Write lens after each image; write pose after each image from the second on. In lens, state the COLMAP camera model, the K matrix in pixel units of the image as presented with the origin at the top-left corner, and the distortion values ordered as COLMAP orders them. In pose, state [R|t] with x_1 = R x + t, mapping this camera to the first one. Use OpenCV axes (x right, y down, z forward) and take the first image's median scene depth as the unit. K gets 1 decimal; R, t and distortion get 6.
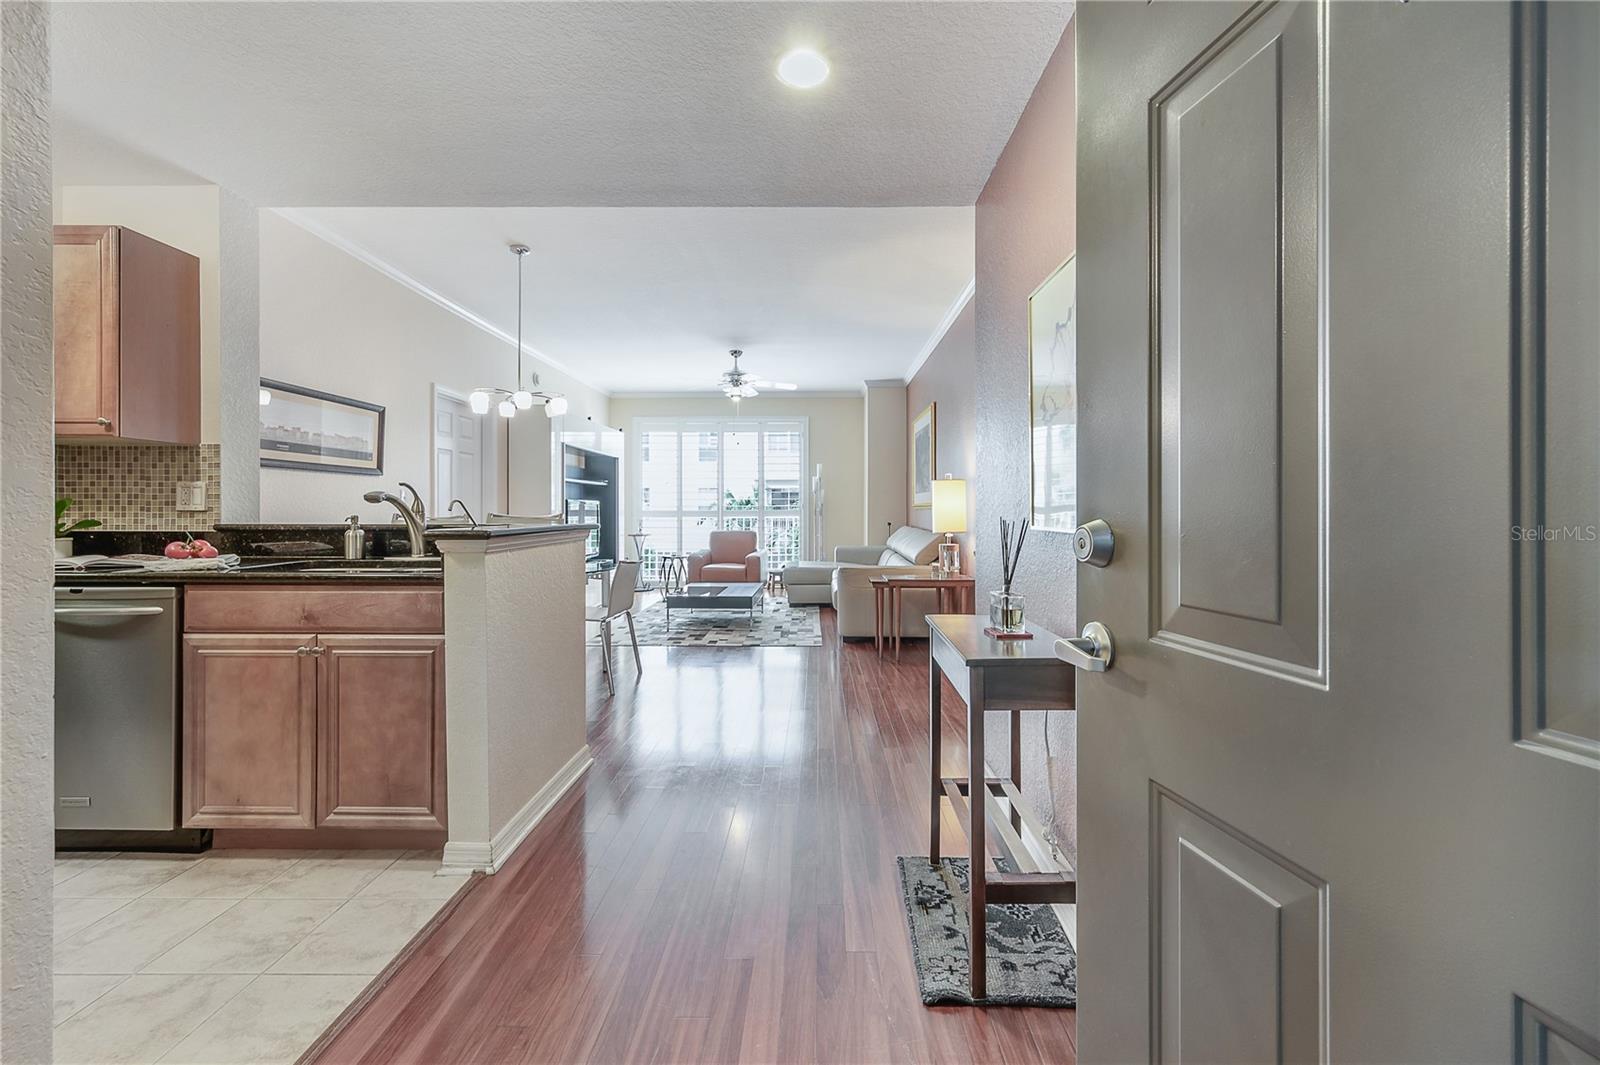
lens RADIAL K [[665.6, 0, 809.0], [0, 665.6, 517.4], [0, 0, 1]] dist [0.001082, 0.000067]
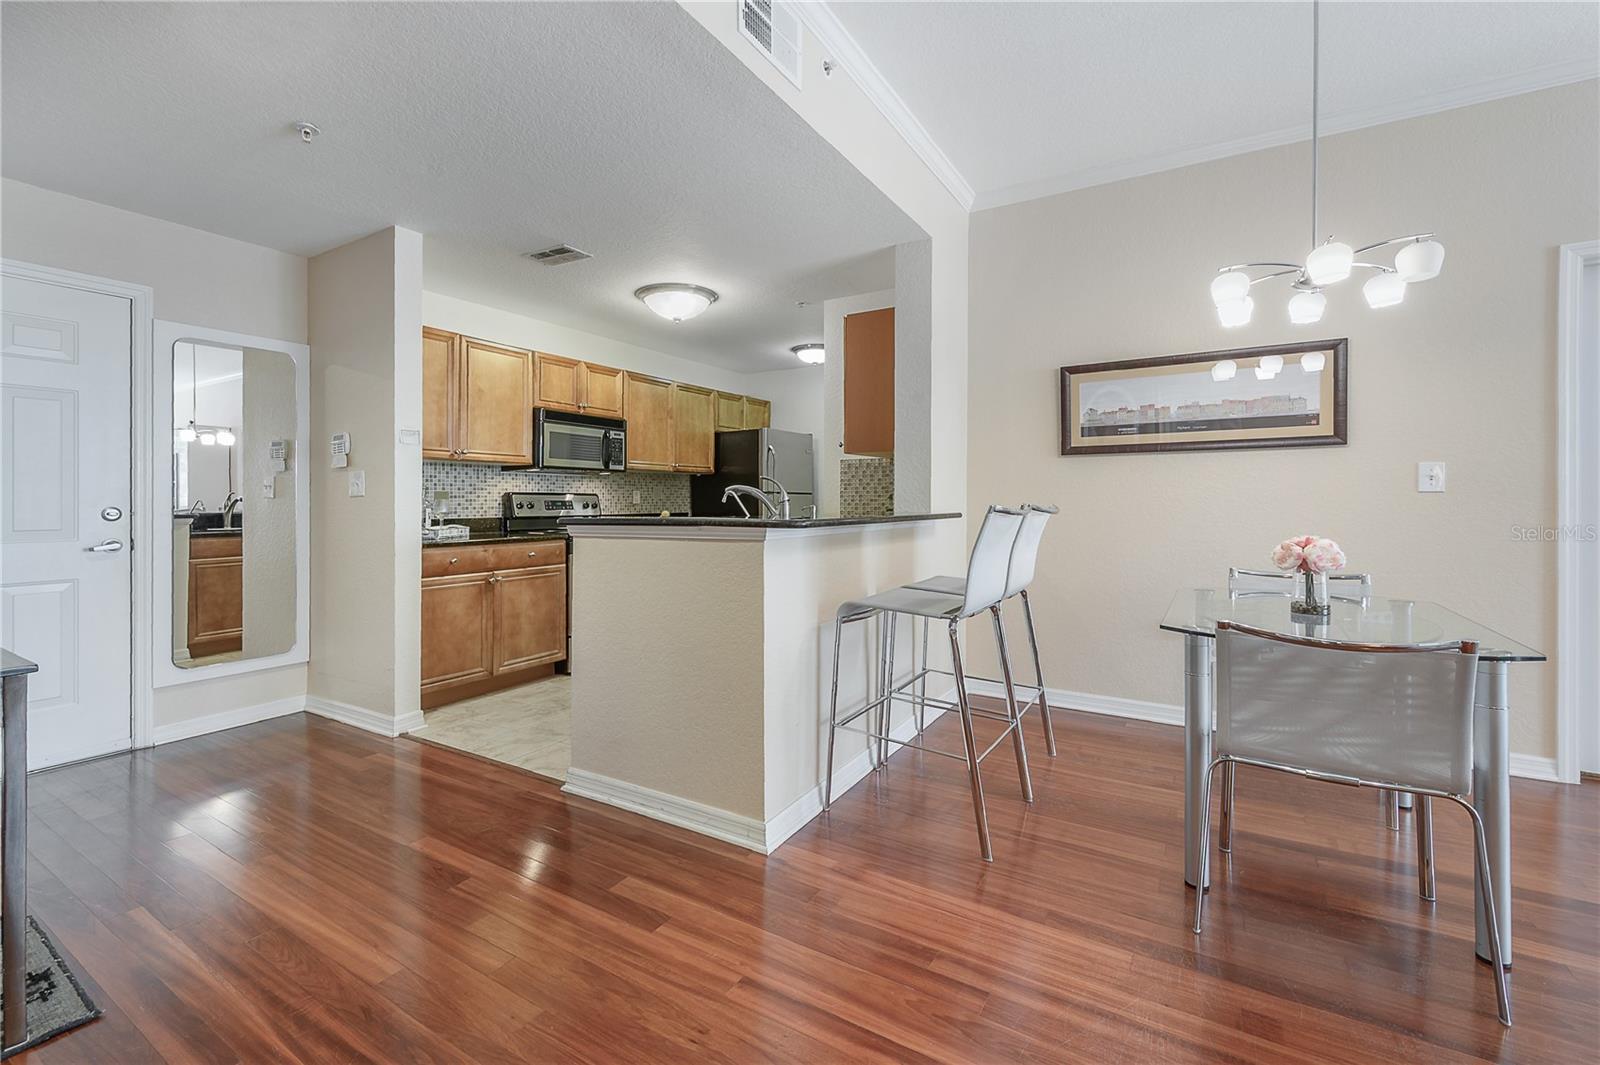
lens RADIAL K [[665.6, 0, 838.4], [0, 665.6, 508.3], [0, 0, 1]] dist [0.001082, 0.000067]
pose [[-0.477474, 0.011131, -0.878575, 0.287394], [-0.003467, 0.999888, 0.014552, -0.014972], [0.878639, 0.009994, -0.477382, 1.560821]]
